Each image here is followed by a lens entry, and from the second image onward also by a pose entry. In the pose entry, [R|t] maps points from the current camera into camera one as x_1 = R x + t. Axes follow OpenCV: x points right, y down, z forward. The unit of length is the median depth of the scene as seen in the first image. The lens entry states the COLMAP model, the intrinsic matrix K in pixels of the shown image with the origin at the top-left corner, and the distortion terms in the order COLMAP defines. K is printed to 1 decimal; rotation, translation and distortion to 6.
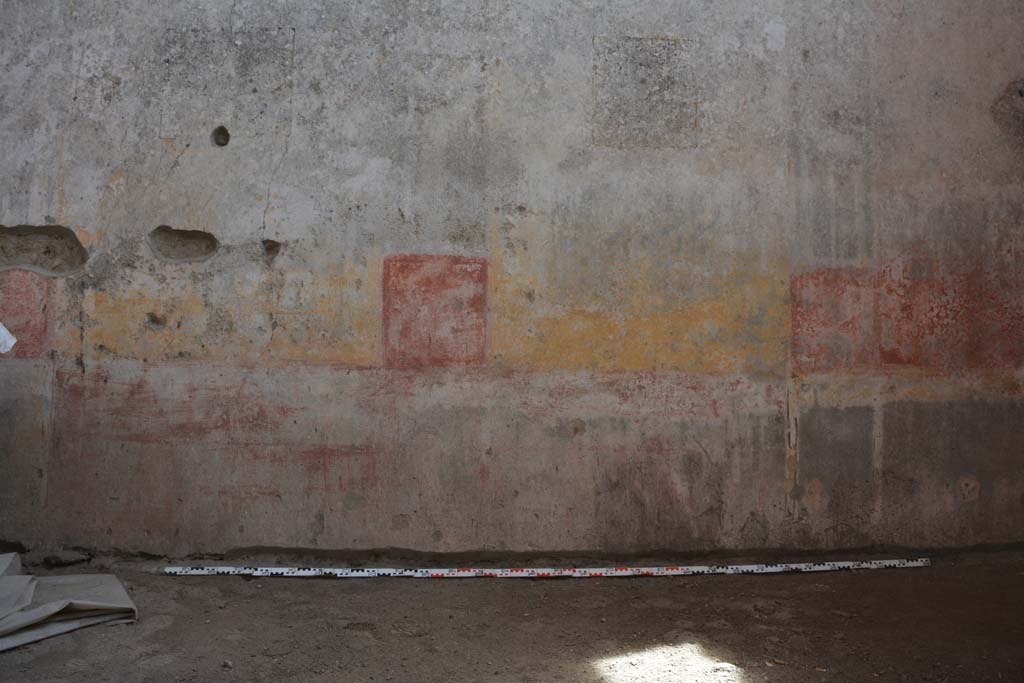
lens RADIAL K [[793.4, 0, 516.1], [0, 793.4, 339.1], [0, 0, 1]] dist [-0.166398, 0.115428]
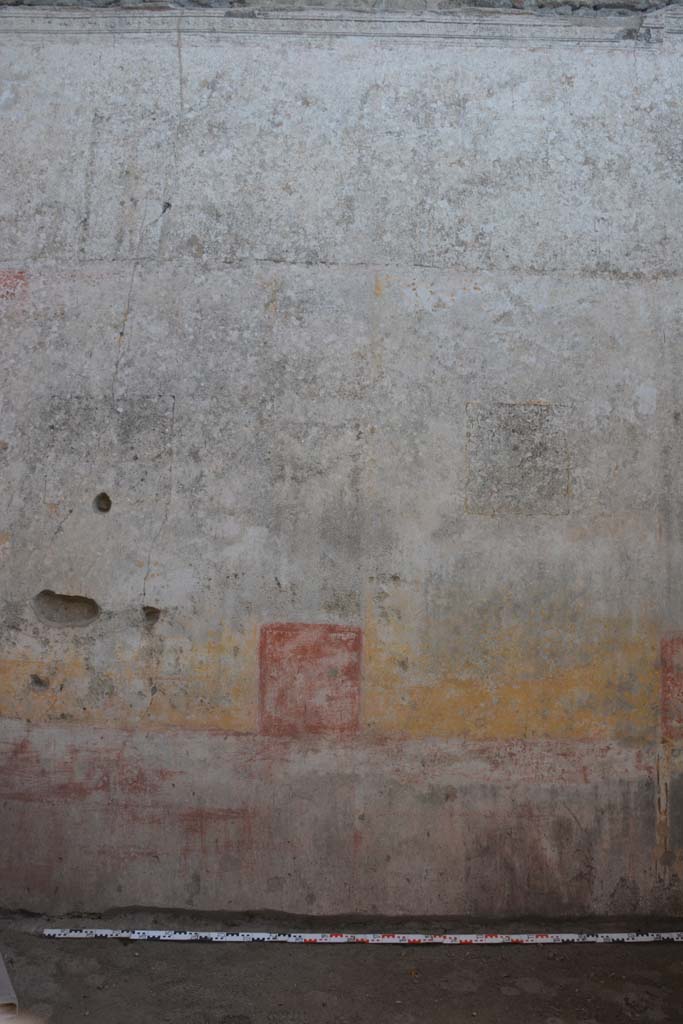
lens RADIAL K [[793.4, 0, 344.6], [0, 793.4, 513.1], [0, 0, 1]] dist [-0.166398, 0.115428]
pose [[0.998973, 0.004372, -0.045091, -0.013181], [-0.007481, 0.997588, -0.069004, -0.178069], [0.044681, 0.069270, 0.996597, -0.026757]]
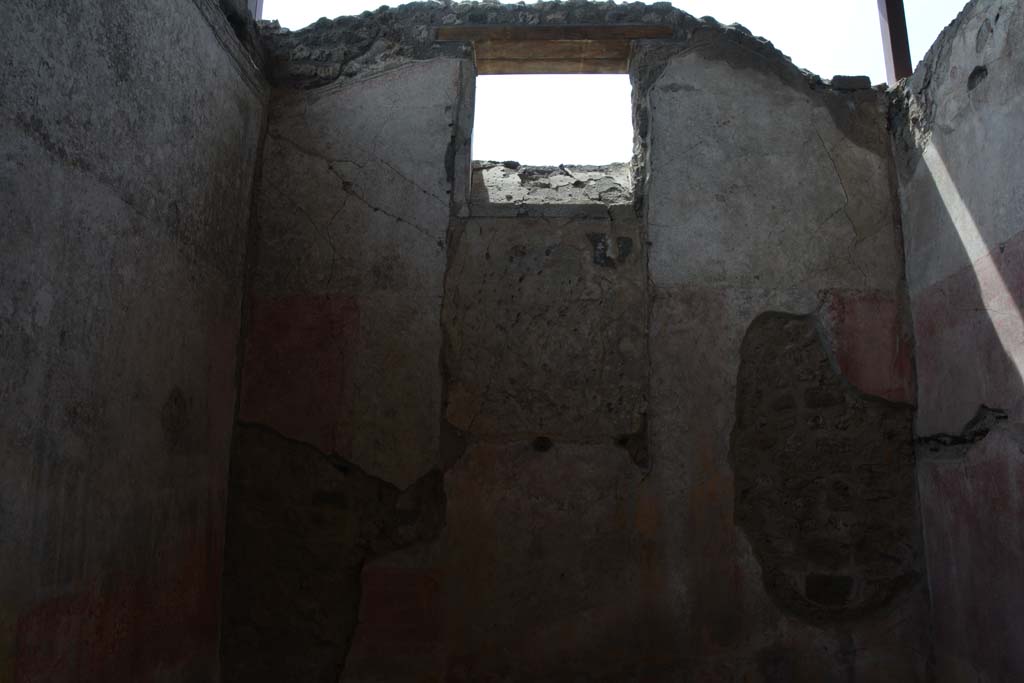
lens RADIAL K [[793.4, 0, 509.2], [0, 793.4, 340.3], [0, 0, 1]] dist [-0.166398, 0.115428]
pose [[0.065413, 0.175073, 0.982380, -0.418633], [-0.045671, 0.983982, -0.172318, -0.255020], [-0.996813, -0.033595, 0.072361, 0.464752]]
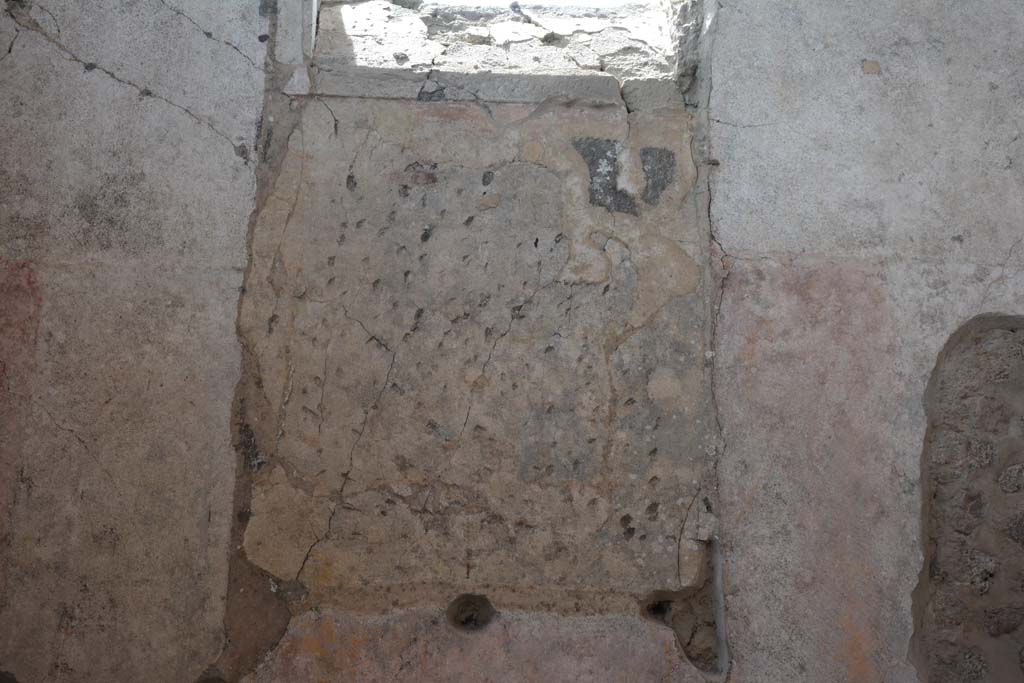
lens RADIAL K [[1292.3, 0, 499.5], [0, 1292.3, 353.2], [0, 0, 1]] dist [0.127019, 0.000000]
pose [[-0.023918, 0.254286, 0.966833, -0.007311], [-0.040979, 0.966048, -0.255093, -0.258072], [-0.998874, -0.045721, -0.012685, 0.501063]]
